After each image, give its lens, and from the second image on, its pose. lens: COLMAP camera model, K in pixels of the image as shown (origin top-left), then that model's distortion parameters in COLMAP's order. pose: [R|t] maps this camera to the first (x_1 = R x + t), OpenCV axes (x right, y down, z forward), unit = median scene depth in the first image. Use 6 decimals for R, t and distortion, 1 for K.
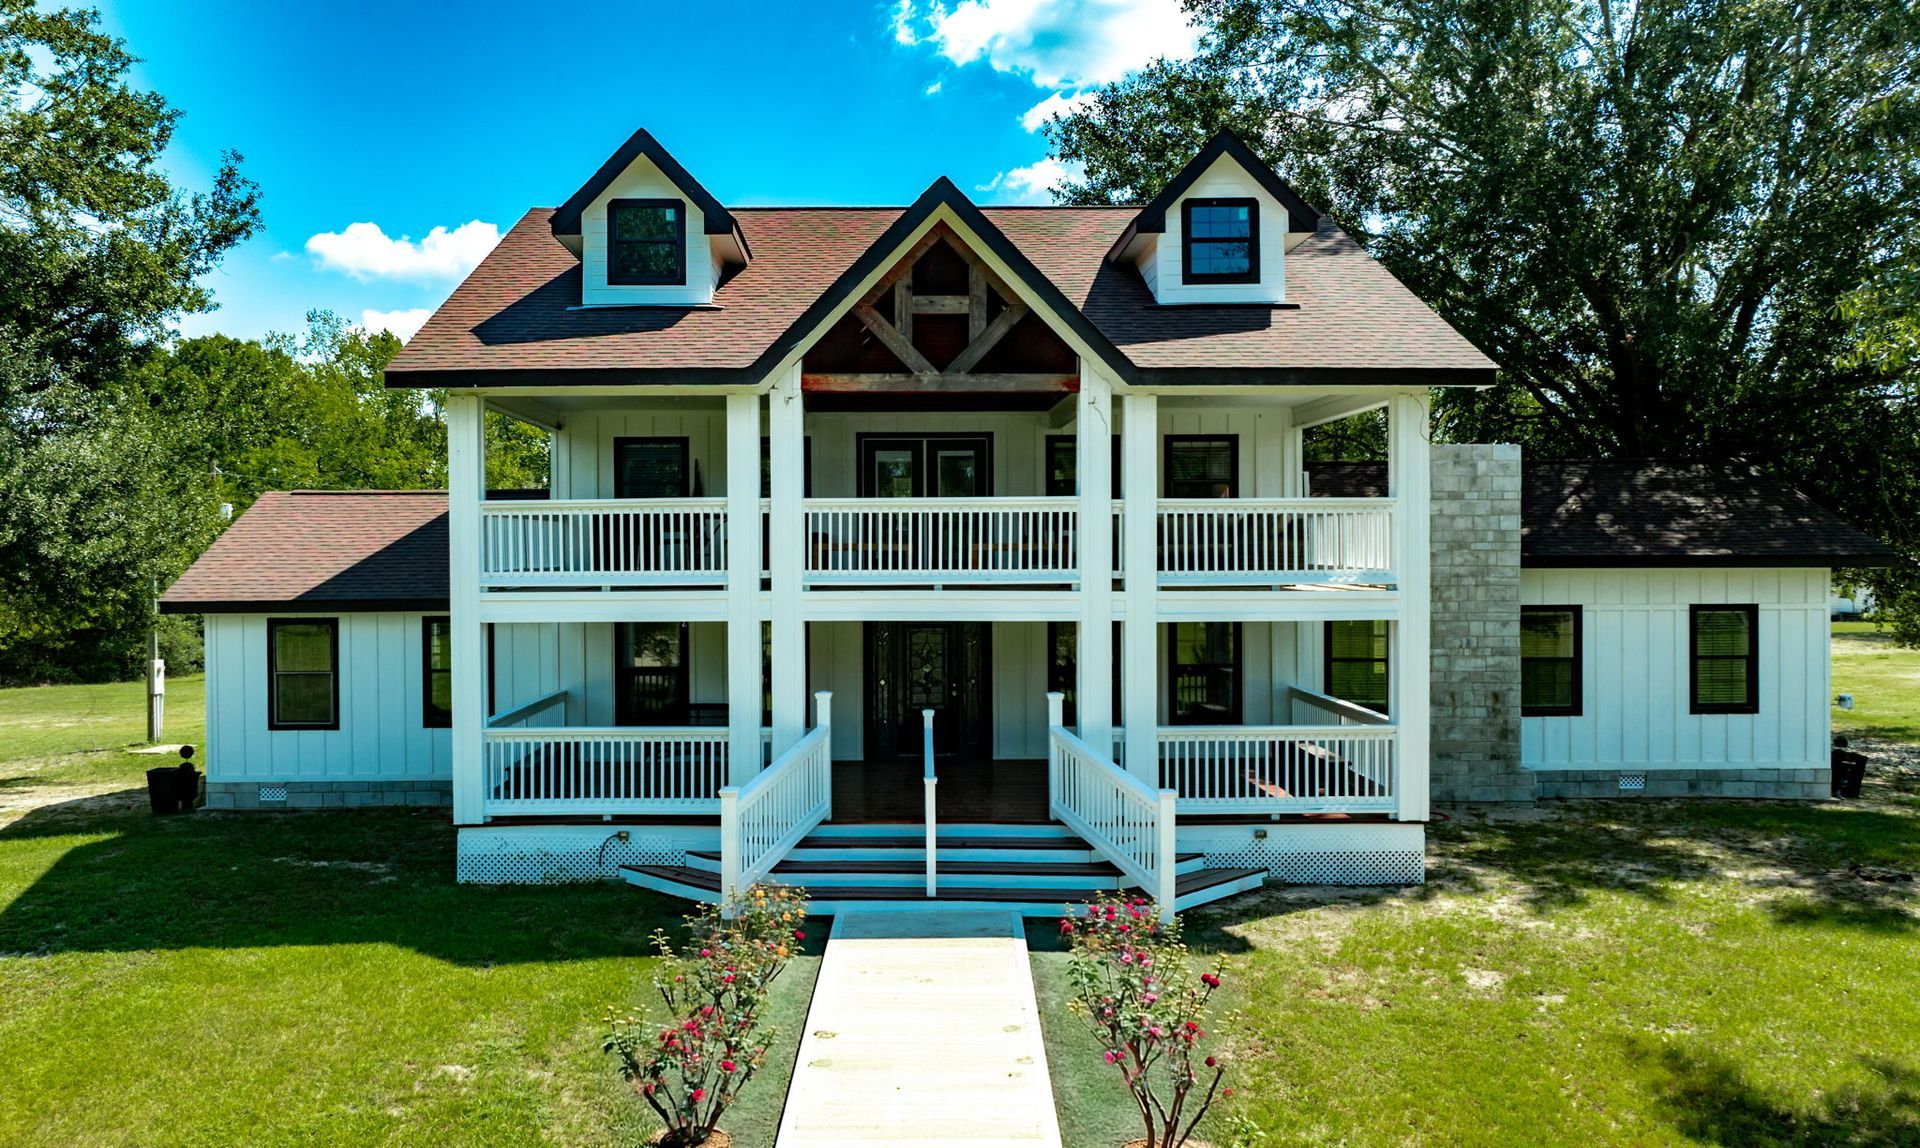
lens RADIAL K [[1004.2, 0, 952.5], [0, 1004.2, 567.6], [0, 0, 1]] dist [-0.005780, -0.000421]
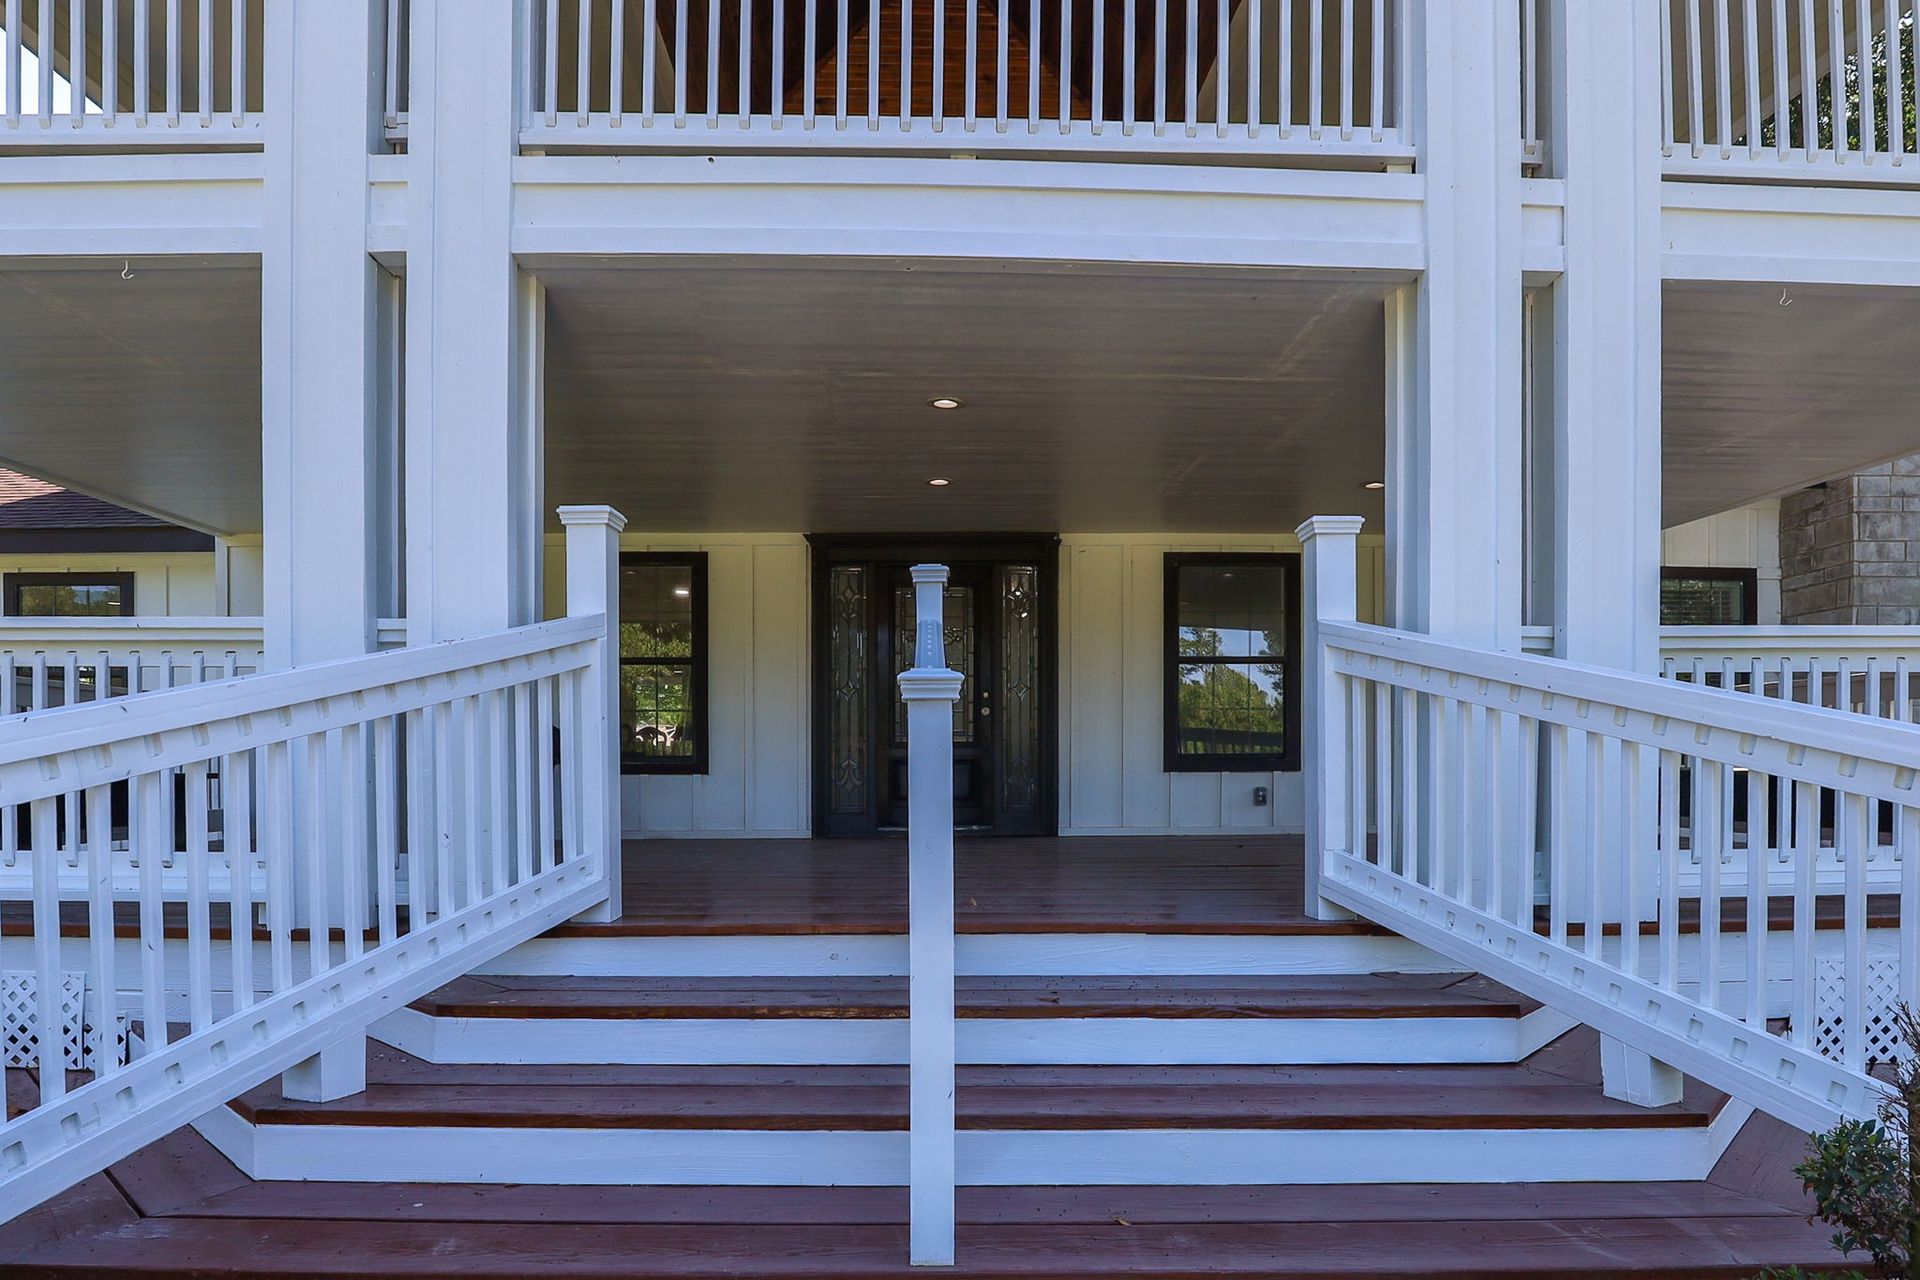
lens RADIAL K [[1168.3, 0, 1000.8], [0, 1168.3, 643.8], [0, 0, 1]] dist [-0.002274, -0.001081]
pose [[0.999437, 0.008256, 0.032514, -0.012669], [-0.007789, 0.999865, -0.014464, 0.166814], [-0.032629, 0.014203, 0.999367, 0.621519]]
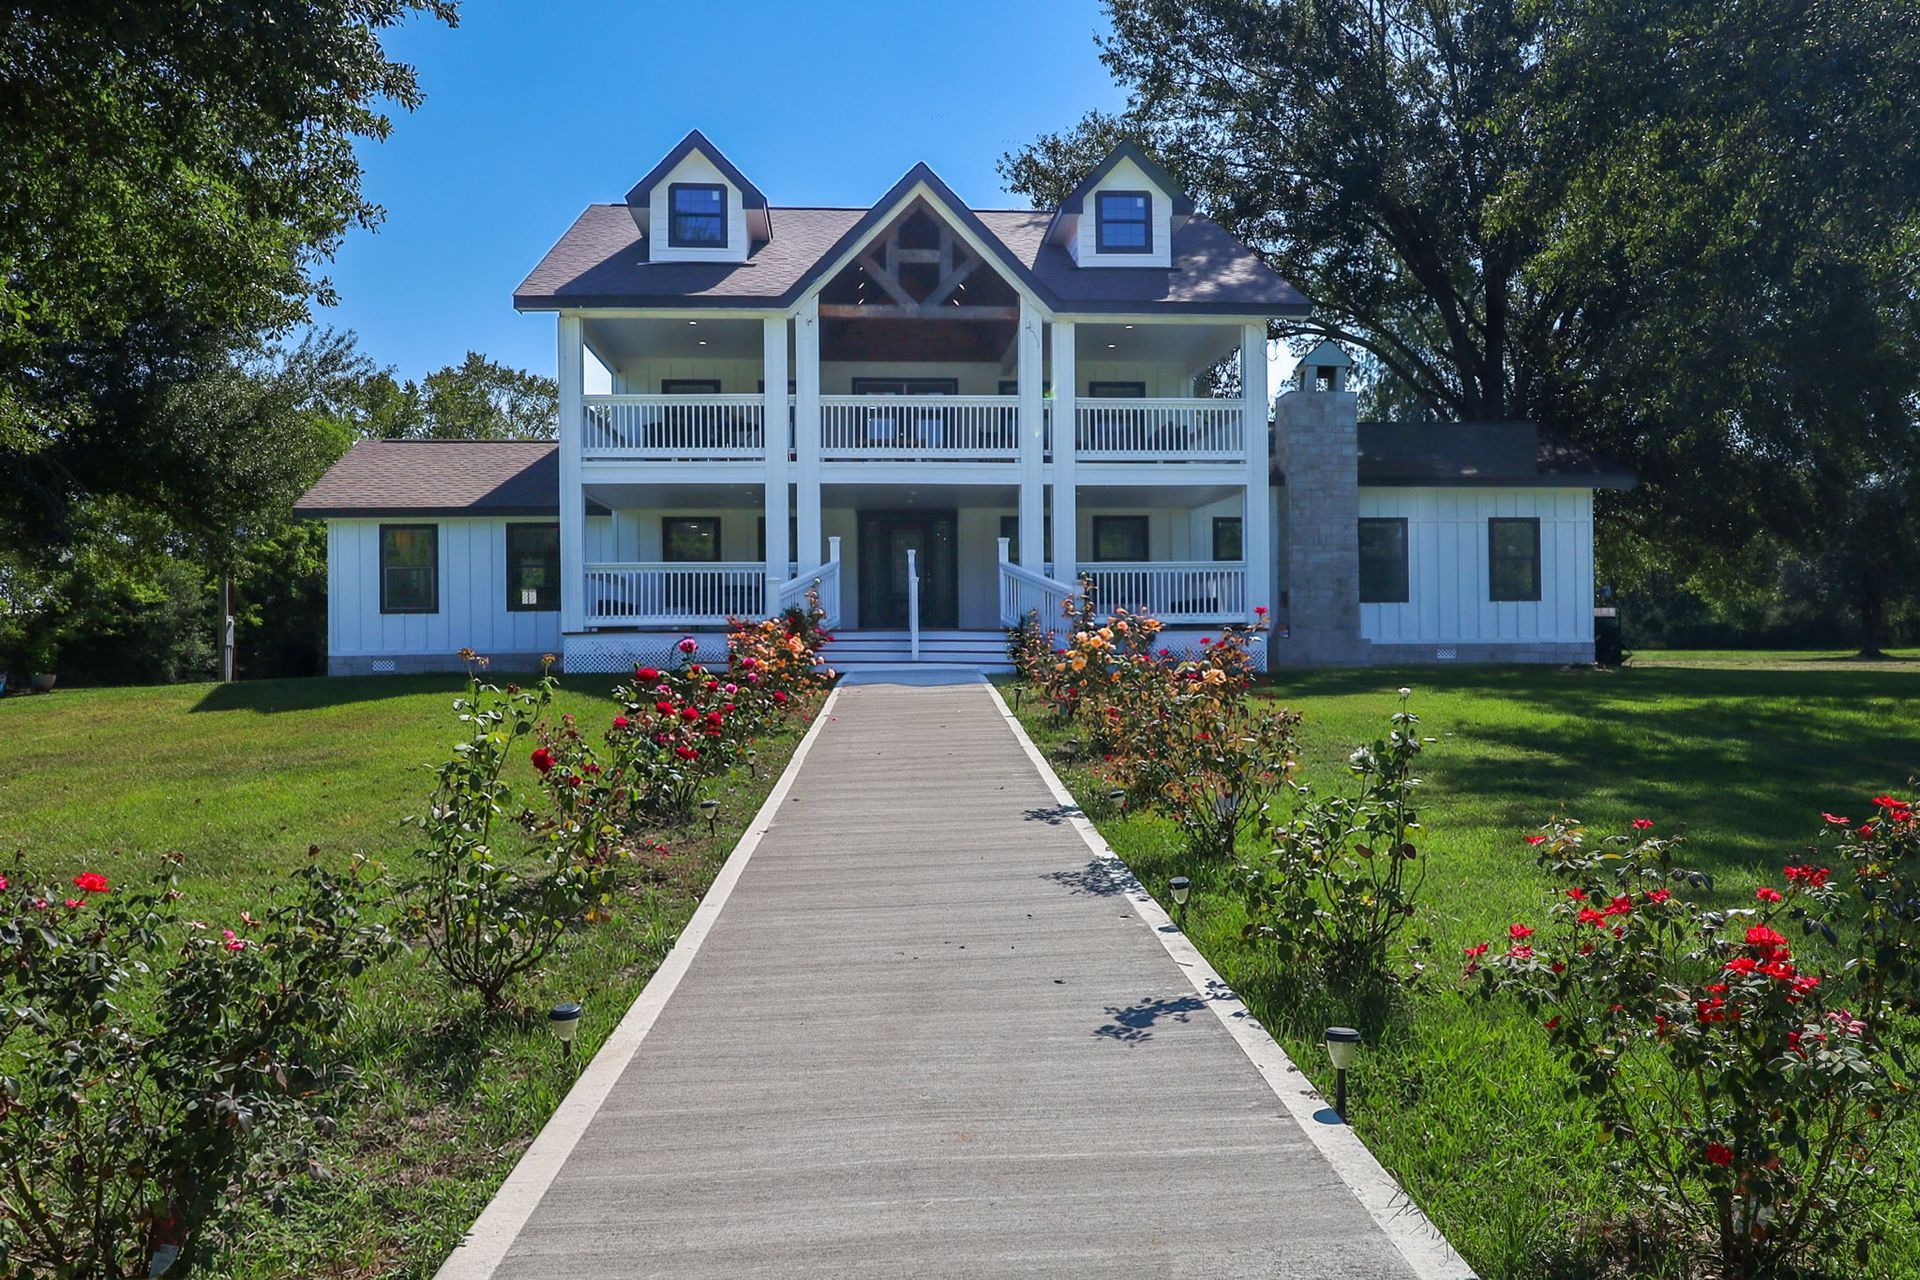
lens RADIAL K [[998.8, 0, 960.0], [0, 998.8, 640.0], [0, 0, 1]] dist [0.003822, -0.000187]
pose [[0.999025, -0.003952, 0.043968, -0.017736], [0.004554, 0.999897, -0.013586, 0.275924], [-0.043910, 0.013773, 0.998941, -0.359097]]
